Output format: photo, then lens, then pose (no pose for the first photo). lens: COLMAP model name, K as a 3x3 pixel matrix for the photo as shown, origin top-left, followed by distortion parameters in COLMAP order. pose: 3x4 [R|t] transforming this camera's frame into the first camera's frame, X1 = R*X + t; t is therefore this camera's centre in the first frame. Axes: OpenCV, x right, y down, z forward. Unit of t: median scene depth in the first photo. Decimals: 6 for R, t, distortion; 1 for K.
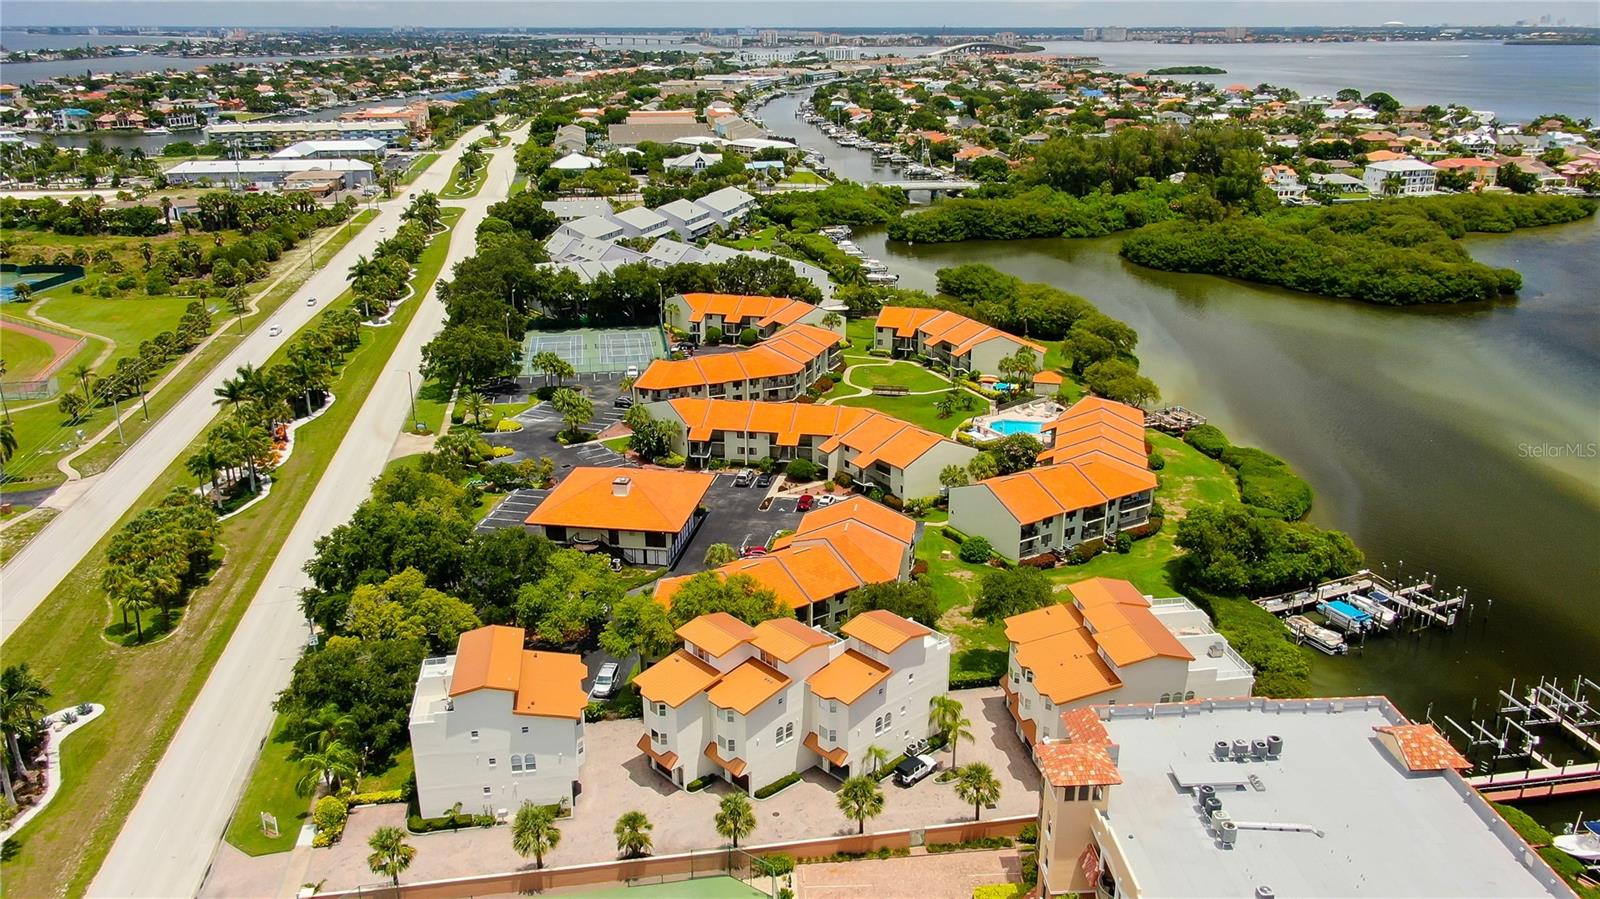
lens RADIAL K [[1196.6, 0, 800.0], [0, 1196.6, 449.5], [0, 0, 1]] dist [-0.008978, 0.025414]
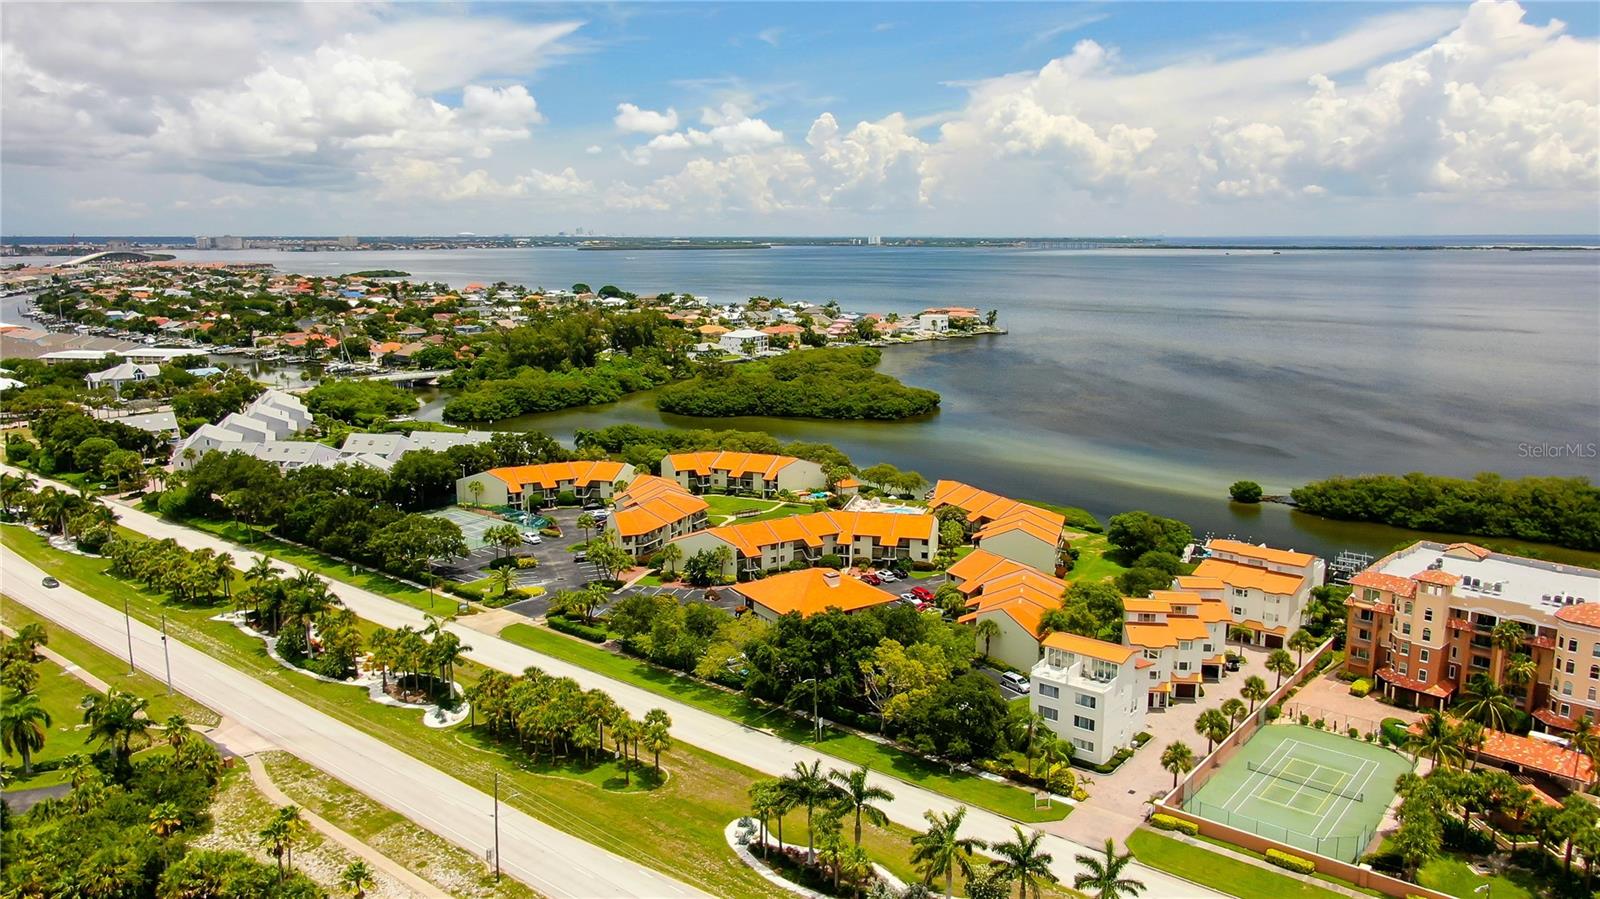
lens RADIAL K [[1154.4, 0, 800.0], [0, 1154.4, 449.5], [0, 0, 1]] dist [-0.024936, 0.047632]
pose [[0.750411, -0.120256, 0.649940, -0.408856], [0.220153, 0.972638, -0.074222, -0.008025], [-0.623231, 0.198783, 0.756352, 0.038043]]
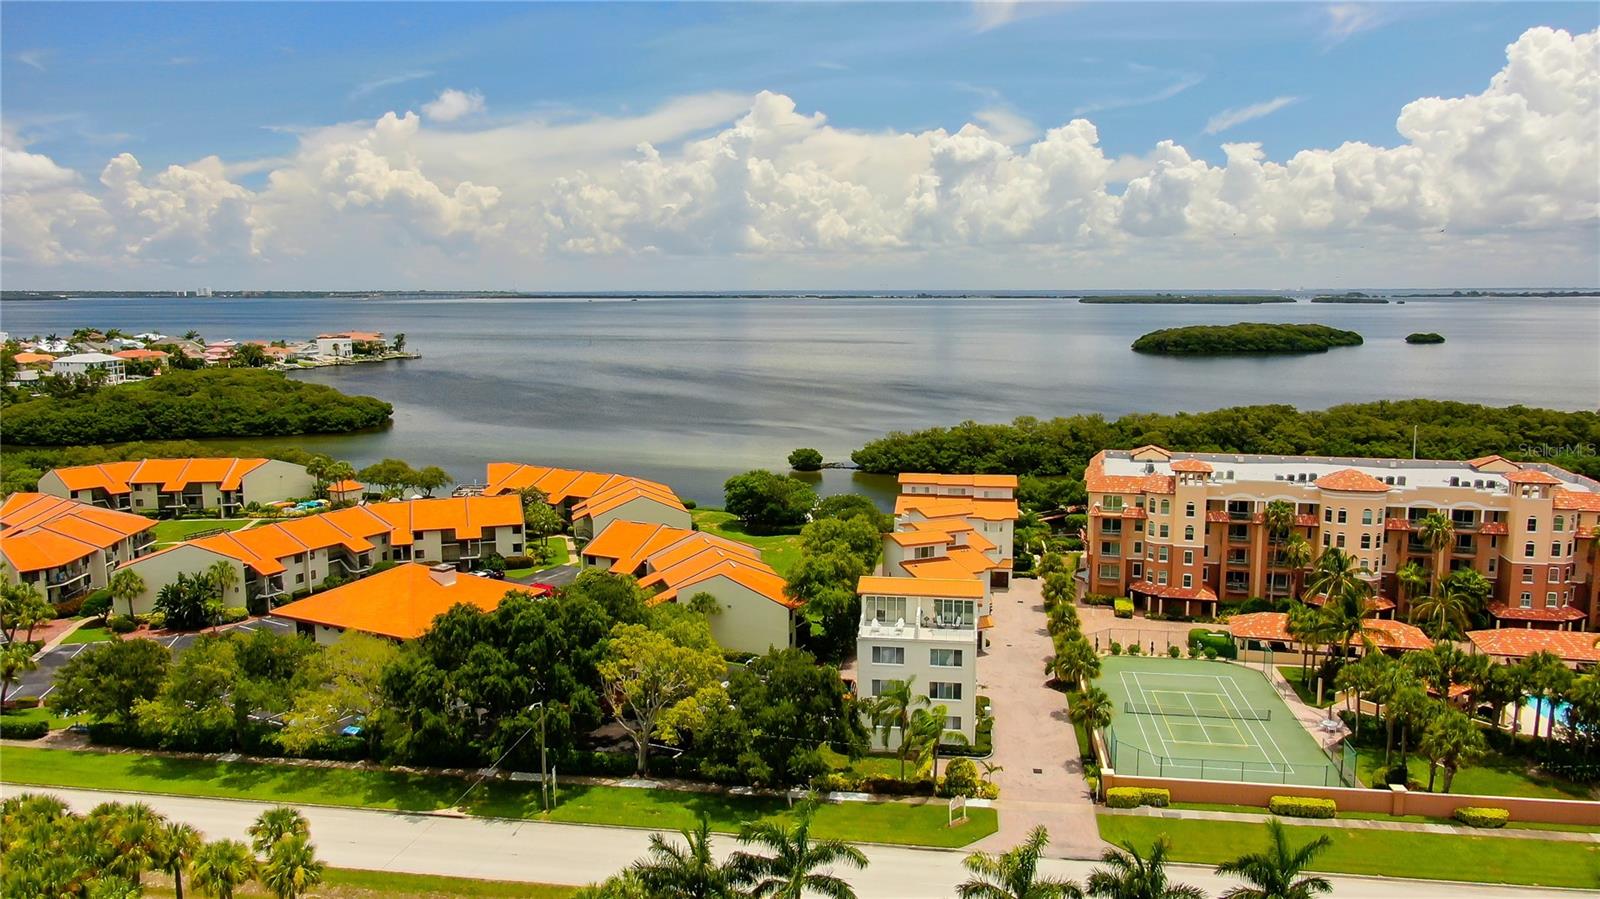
lens RADIAL K [[1158.5, 0, 801.6], [0, 1158.5, 454.4], [0, 0, 1]] dist [-0.017746, 0.032259]
pose [[0.303227, -0.132489, 0.943663, -0.353712], [0.317118, 0.947873, 0.031181, 0.002544], [-0.898604, 0.289797, 0.329435, 0.216468]]
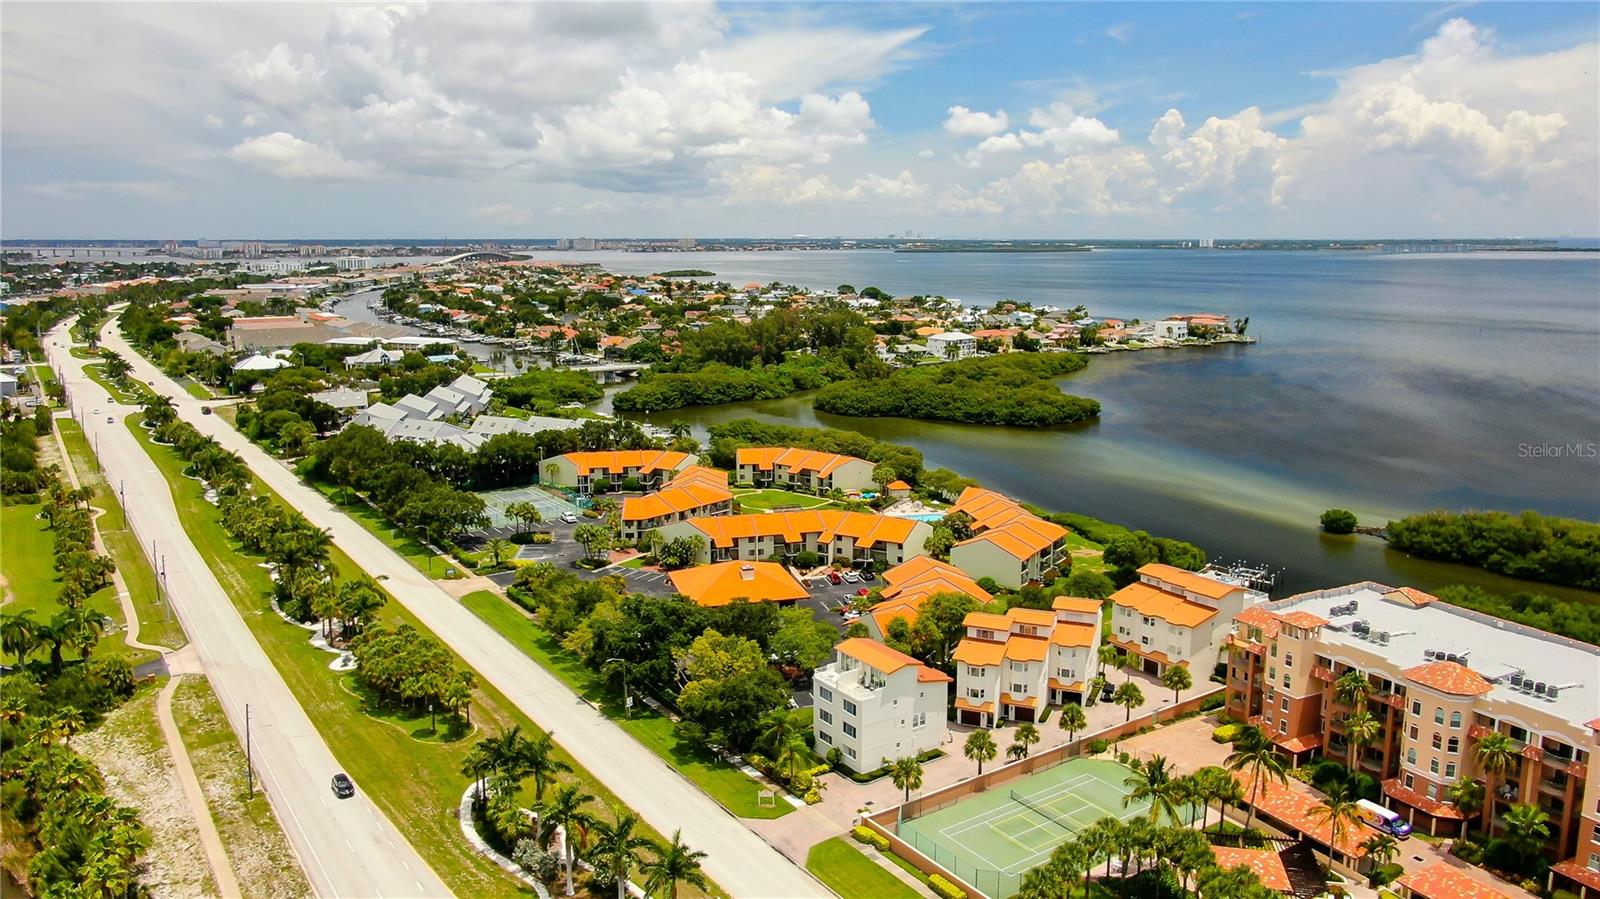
lens RADIAL K [[1148.5, 0, 797.7], [0, 1148.5, 452.4], [0, 0, 1]] dist [-0.022147, 0.046842]
pose [[0.905293, -0.078320, 0.417505, -0.263049], [0.142018, 0.982103, -0.123710, 0.028215], [-0.400344, 0.171287, 0.900214, -0.065313]]
